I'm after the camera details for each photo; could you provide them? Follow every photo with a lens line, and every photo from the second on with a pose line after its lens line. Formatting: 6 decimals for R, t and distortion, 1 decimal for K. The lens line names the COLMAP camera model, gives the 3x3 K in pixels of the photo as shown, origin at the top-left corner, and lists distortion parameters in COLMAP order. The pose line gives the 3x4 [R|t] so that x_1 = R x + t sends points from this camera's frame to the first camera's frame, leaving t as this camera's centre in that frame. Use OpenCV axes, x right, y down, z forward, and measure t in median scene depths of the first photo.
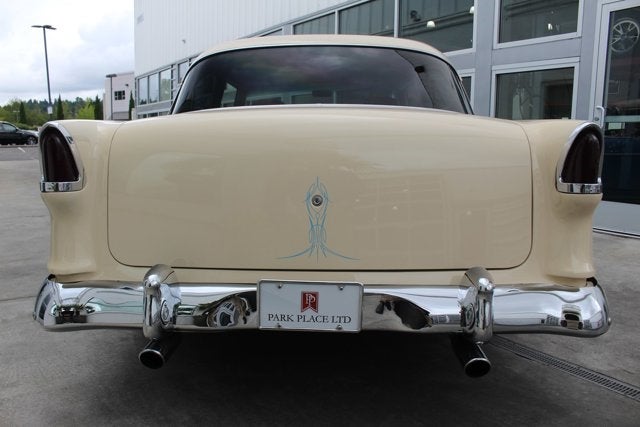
lens RADIAL K [[525.7, 0, 320.7], [0, 525.7, 217.7], [0, 0, 1]] dist [-0.087575, 0.015052]
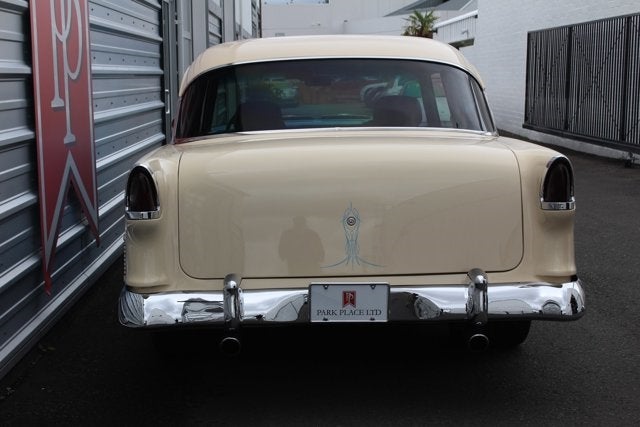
lens RADIAL K [[841.4, 0, 320.8], [0, 841.4, 213.8], [0, 0, 1]] dist [-0.066241, 0.000000]
pose [[0.997967, -0.029542, 0.056475, -0.198737], [0.029523, 0.999563, 0.001171, -0.055180], [-0.056485, 0.000498, 0.998403, -1.055514]]
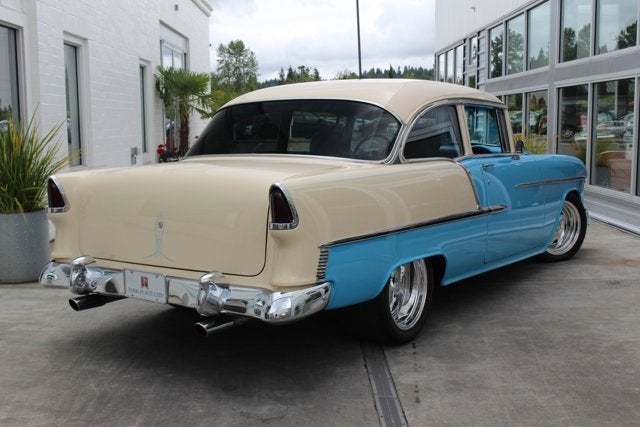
lens RADIAL K [[841.4, 0, 317.4], [0, 841.4, 210.0], [0, 0, 1]] dist [-0.066241, 0.000000]
pose [[0.837681, 0.043485, -0.544425, 1.923629], [-0.068808, 0.997285, -0.026214, -0.045962], [0.541807, 0.059420, 0.838400, -1.017105]]
